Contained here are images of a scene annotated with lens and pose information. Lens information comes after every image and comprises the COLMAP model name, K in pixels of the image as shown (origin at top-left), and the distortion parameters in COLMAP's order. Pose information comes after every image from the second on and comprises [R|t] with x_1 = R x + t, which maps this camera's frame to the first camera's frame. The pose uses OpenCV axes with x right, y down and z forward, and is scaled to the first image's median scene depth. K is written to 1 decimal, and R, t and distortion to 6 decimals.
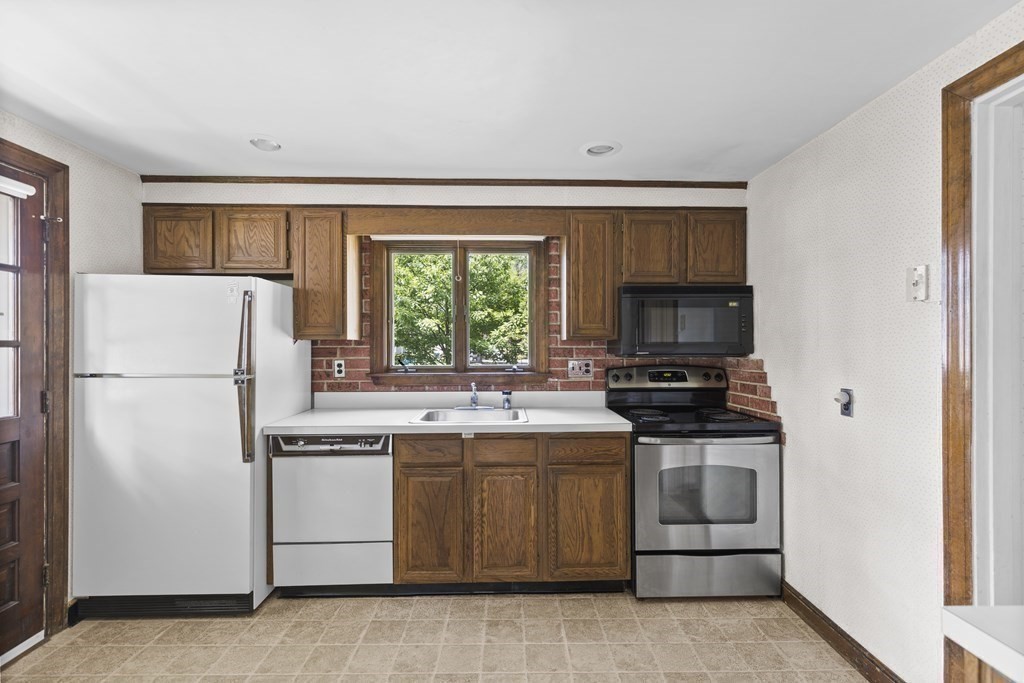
lens RADIAL K [[460.2, 0, 515.1], [0, 460.2, 344.6], [0, 0, 1]] dist [0.001649, 0.000530]
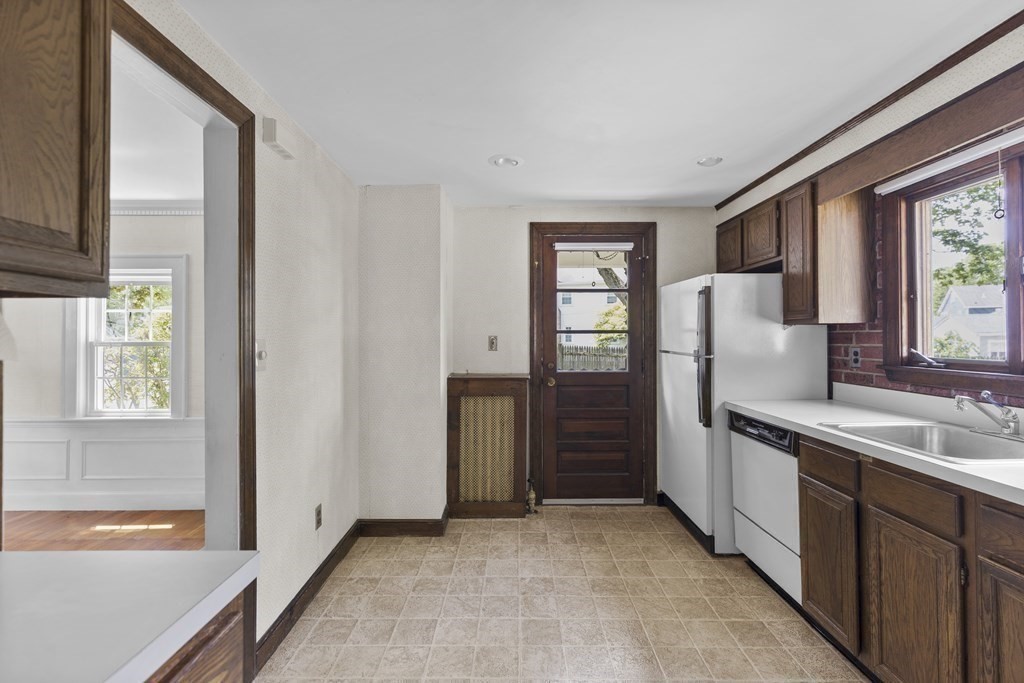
lens RADIAL K [[463.4, 0, 518.3], [0, 463.4, 334.2], [0, 0, 1]] dist [-0.000087, -0.000110]
pose [[-0.016576, -0.003724, -0.999856, 0.604598], [0.009771, 0.999945, -0.003887, 0.008198], [0.999815, -0.009834, -0.016539, 0.485578]]
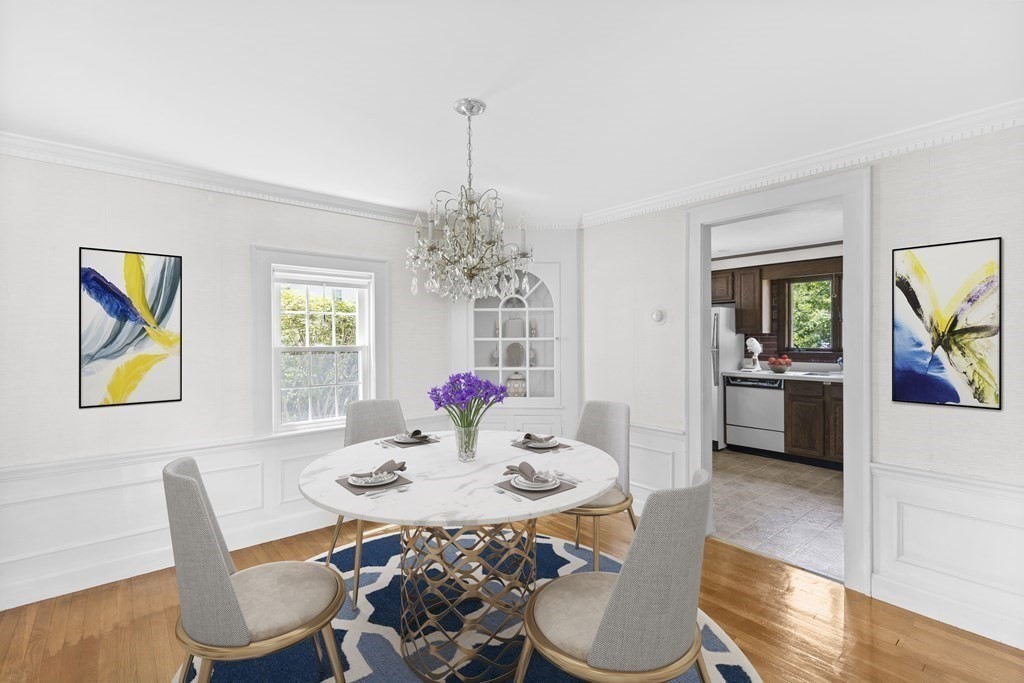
lens RADIAL K [[460.2, 0, 515.1], [0, 460.2, 344.6], [0, 0, 1]] dist [0.001649, 0.000530]
pose [[0.627153, 0.009740, -0.778835, 0.568017], [0.009517, 0.999751, 0.020166, -0.013657], [0.778838, -0.020060, 0.626904, -1.192862]]
